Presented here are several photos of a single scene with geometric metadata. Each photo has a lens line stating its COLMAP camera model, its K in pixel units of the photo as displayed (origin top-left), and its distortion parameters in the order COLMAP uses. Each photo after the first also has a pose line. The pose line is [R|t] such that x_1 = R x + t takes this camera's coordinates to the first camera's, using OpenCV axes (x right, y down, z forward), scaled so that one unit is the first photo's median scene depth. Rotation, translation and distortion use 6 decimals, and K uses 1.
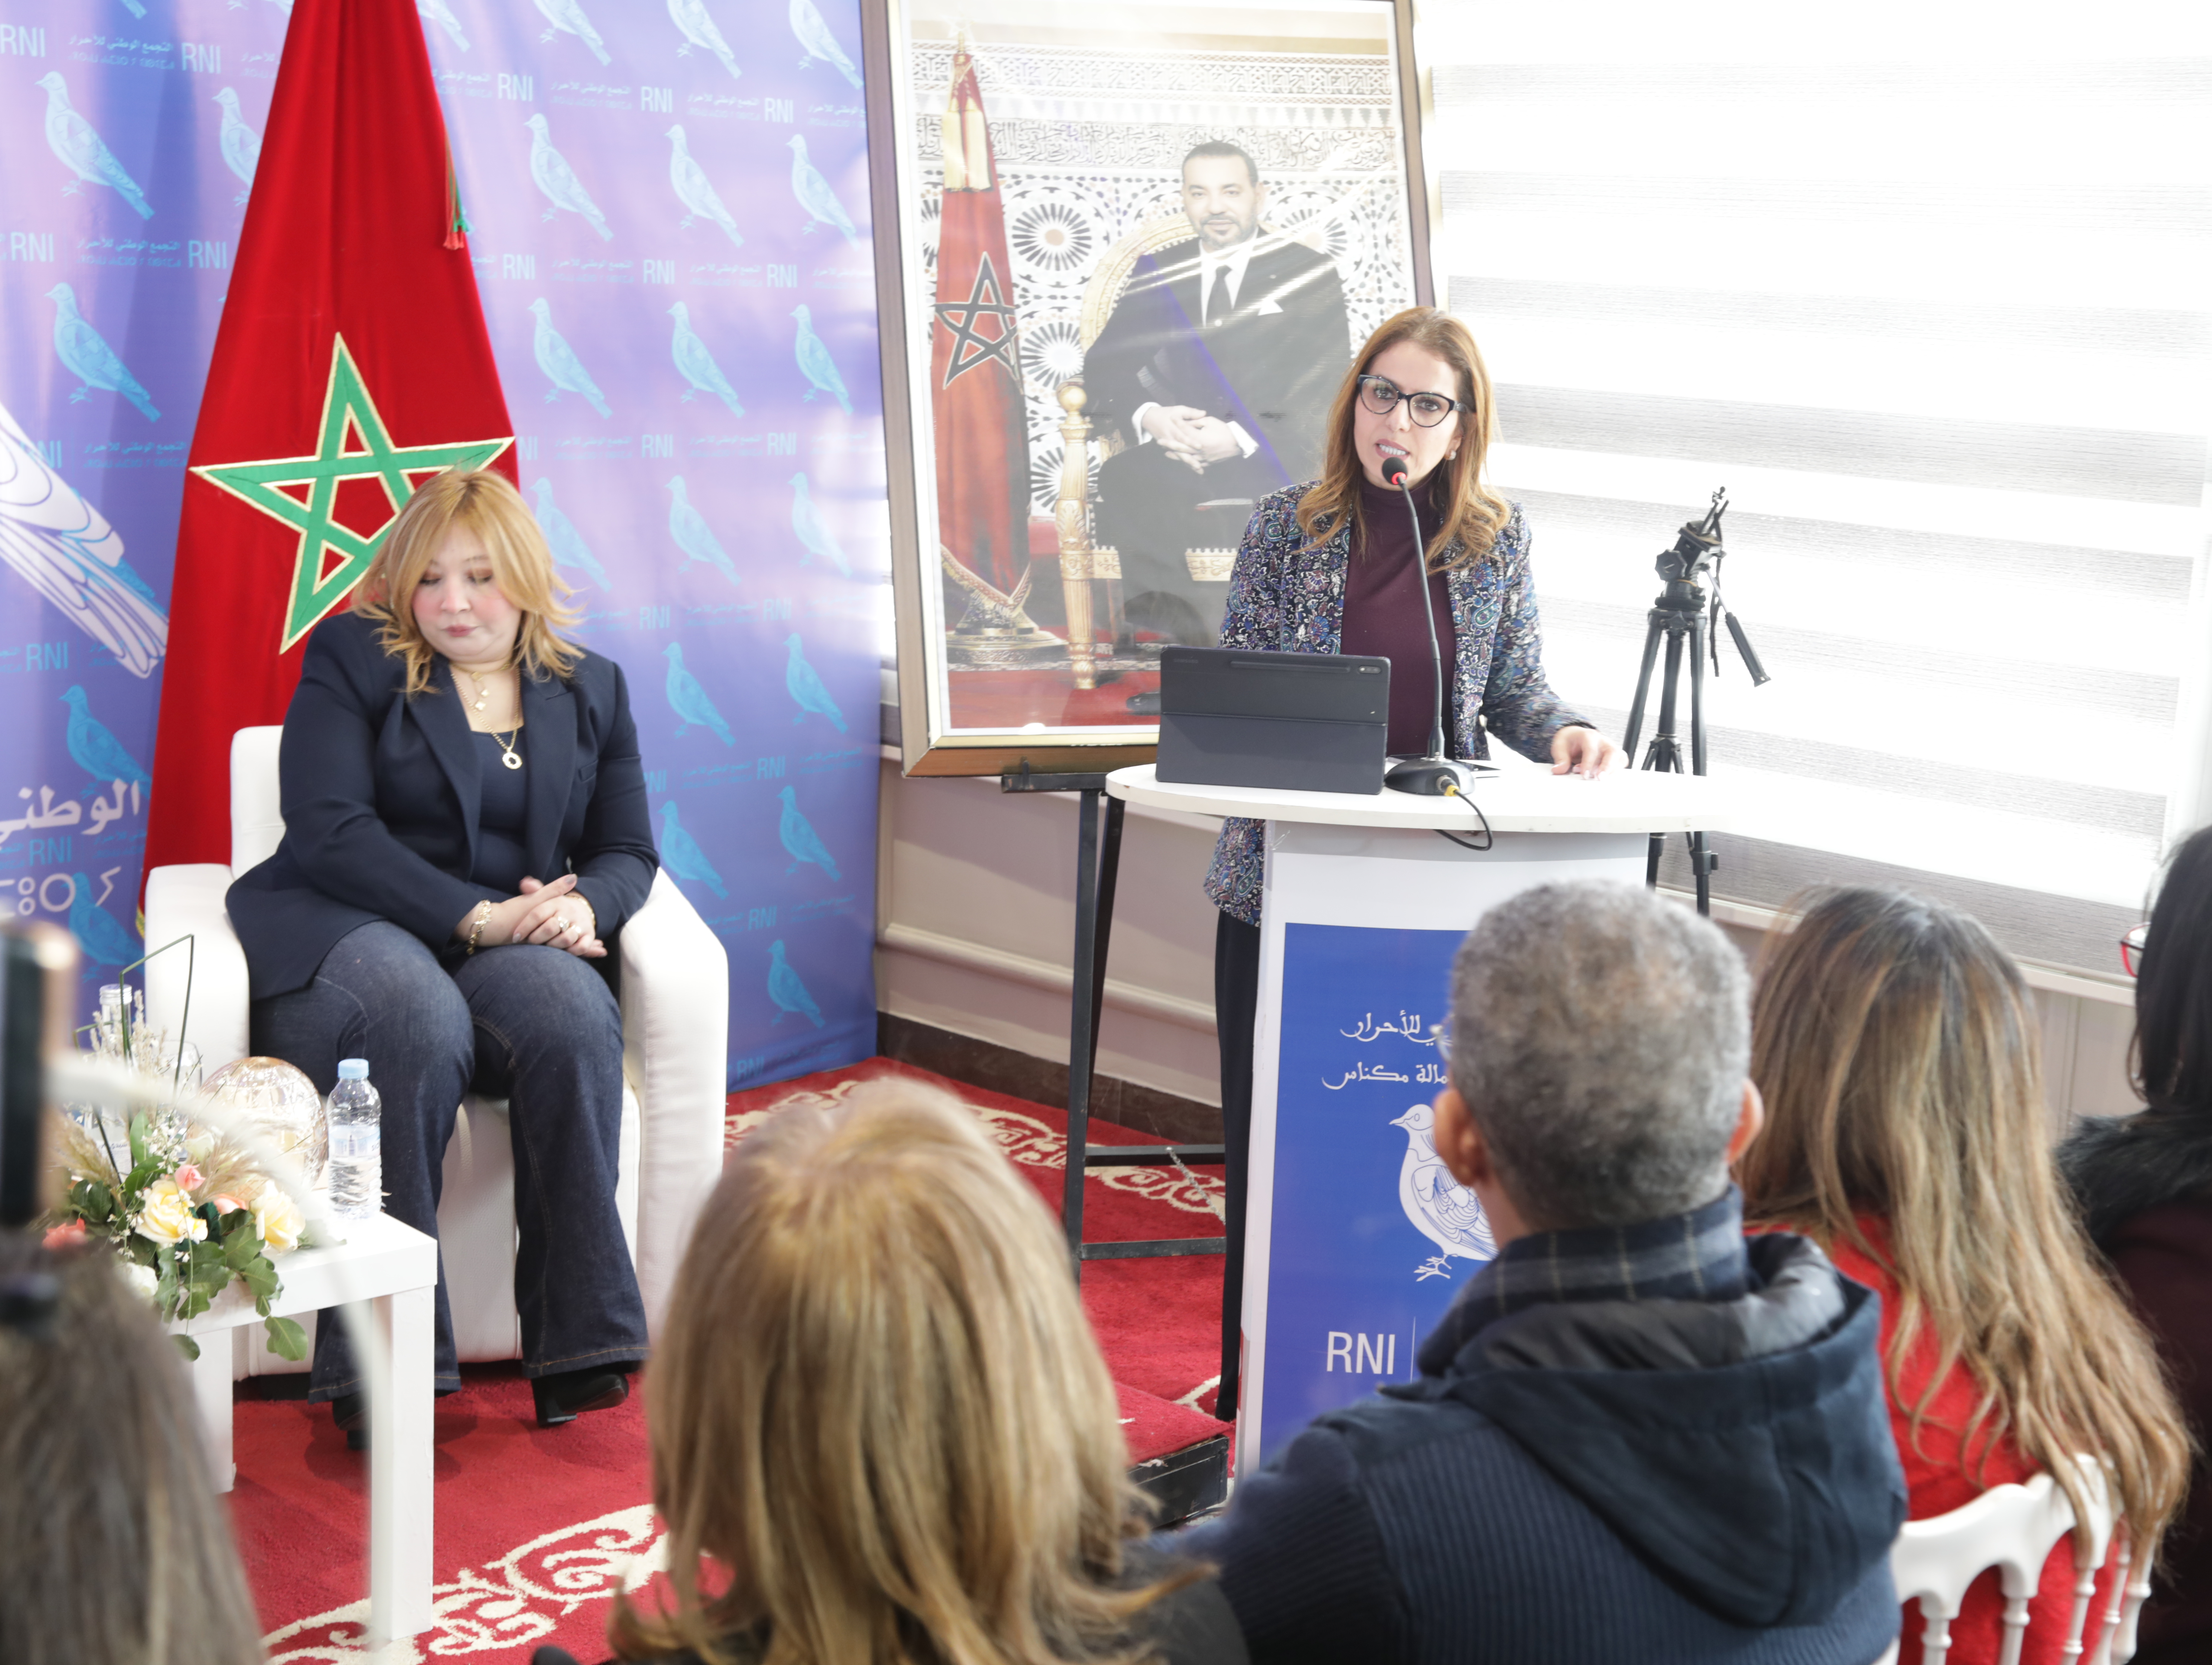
lens RADIAL K [[3223.0, 0, 1112.2], [0, 3223.0, 825.1], [0, 0, 1]] dist [0.151327, -0.037938]
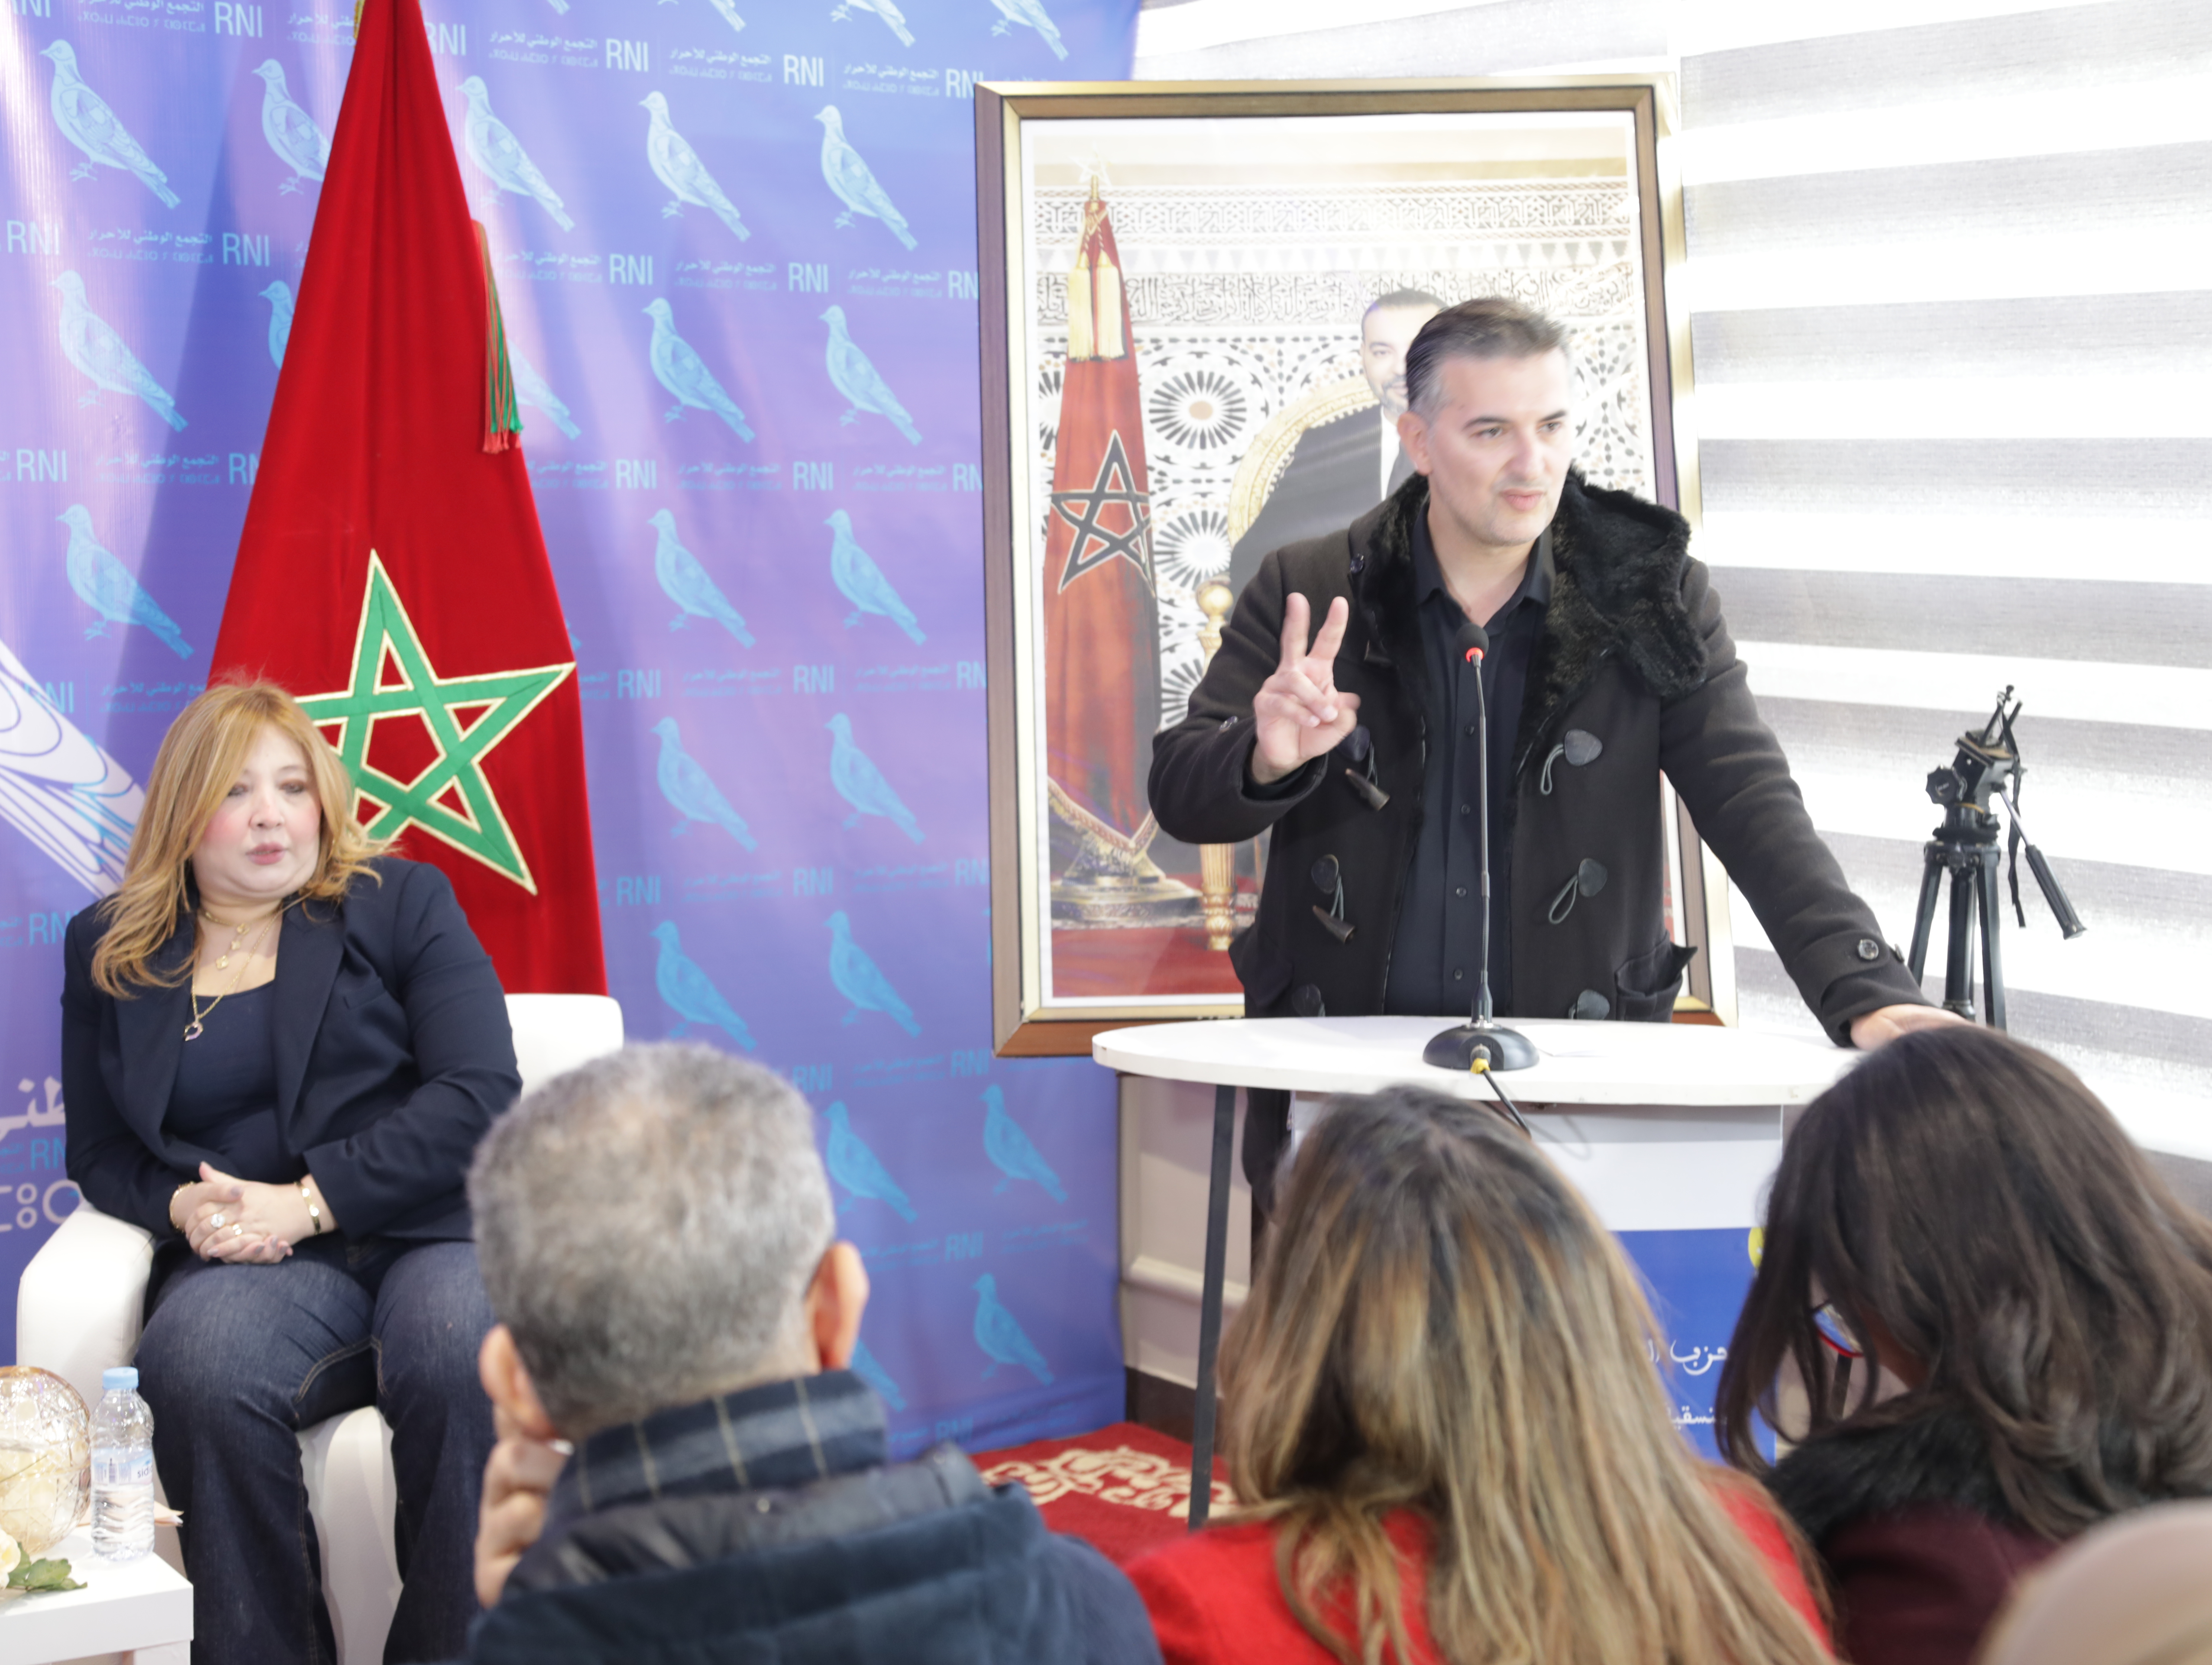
lens RADIAL K [[3958.9, 0, 1096.6], [0, 3958.9, 834.7], [0, 0, 1]] dist [0.257843, -0.066878]
pose [[0.979664, -0.016450, -0.199971, 0.158341], [-0.001812, 0.995868, -0.090800, 0.019723], [0.200638, 0.089315, 0.975586, 0.009520]]
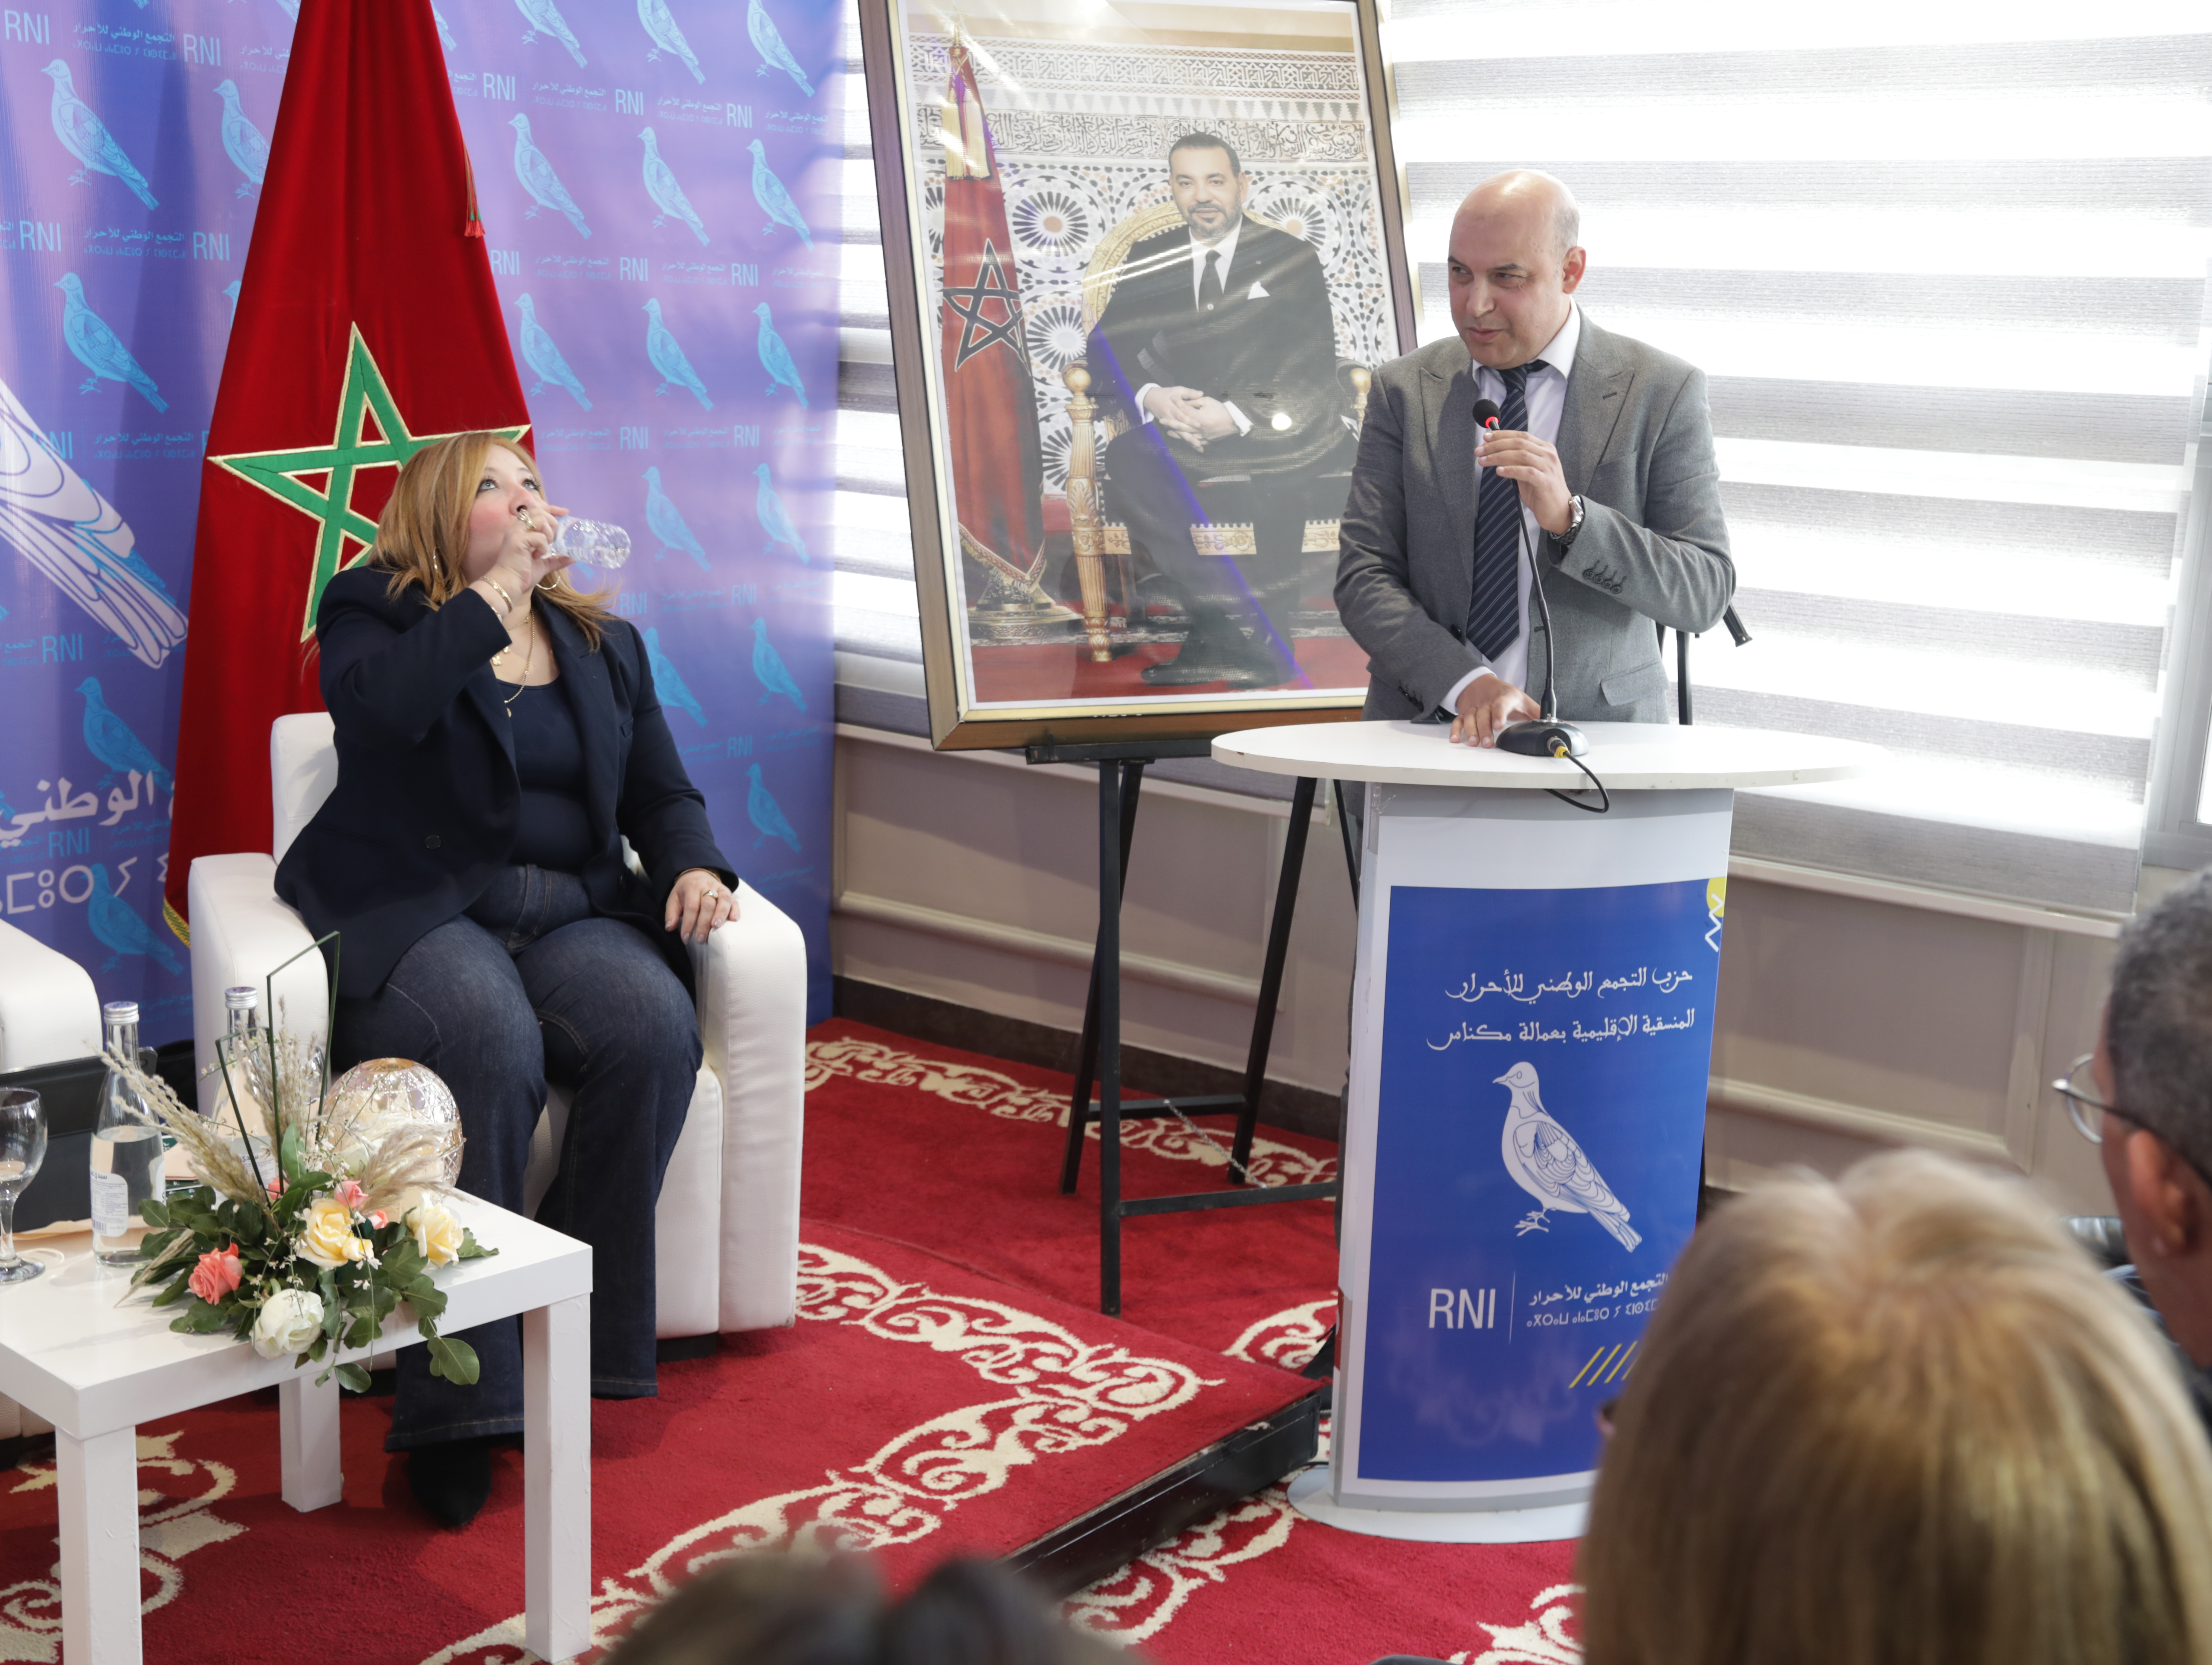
lens RADIAL K [[2714.9, 0, 1091.3], [0, 2714.9, 815.4], [0, 0, 1]] dist [0.077963, 0.026366]
pose [[0.994802, -0.024860, 0.098744, -0.096146], [0.024012, 0.999664, 0.009774, -0.001589], [-0.098954, -0.007353, 0.995065, 0.134589]]
